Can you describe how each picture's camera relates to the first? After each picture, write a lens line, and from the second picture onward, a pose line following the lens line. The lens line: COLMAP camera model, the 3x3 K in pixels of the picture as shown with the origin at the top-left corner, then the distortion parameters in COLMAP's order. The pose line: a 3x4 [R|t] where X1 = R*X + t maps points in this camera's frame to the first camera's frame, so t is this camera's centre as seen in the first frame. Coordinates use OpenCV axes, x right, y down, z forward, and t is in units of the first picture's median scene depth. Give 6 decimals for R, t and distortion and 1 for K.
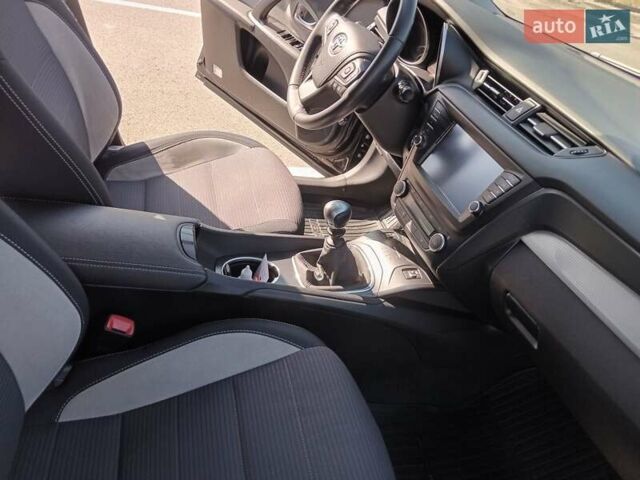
lens RADIAL K [[493.9, 0, 314.3], [0, 493.9, 242.6], [0, 0, 1]] dist [-0.000477, -0.006869]
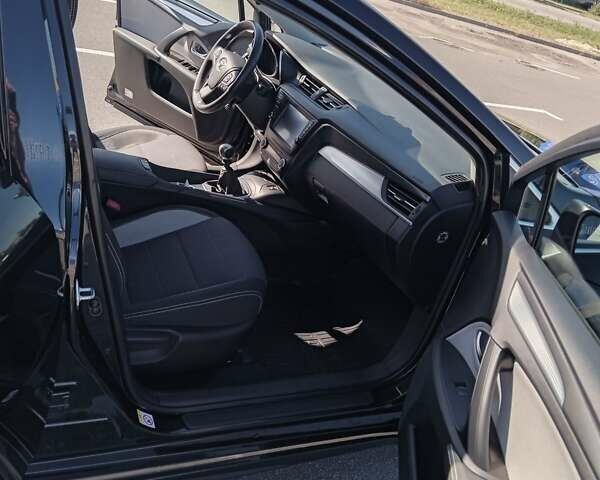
lens RADIAL K [[605.1, 0, 303.6], [0, 605.1, 240.2], [0, 0, 1]] dist [0.001122, 0.000000]
pose [[0.987165, -0.060572, 0.147768, -0.019397], [0.078970, 0.989384, -0.121997, 0.484442], [-0.138810, 0.132101, 0.981469, -1.024753]]
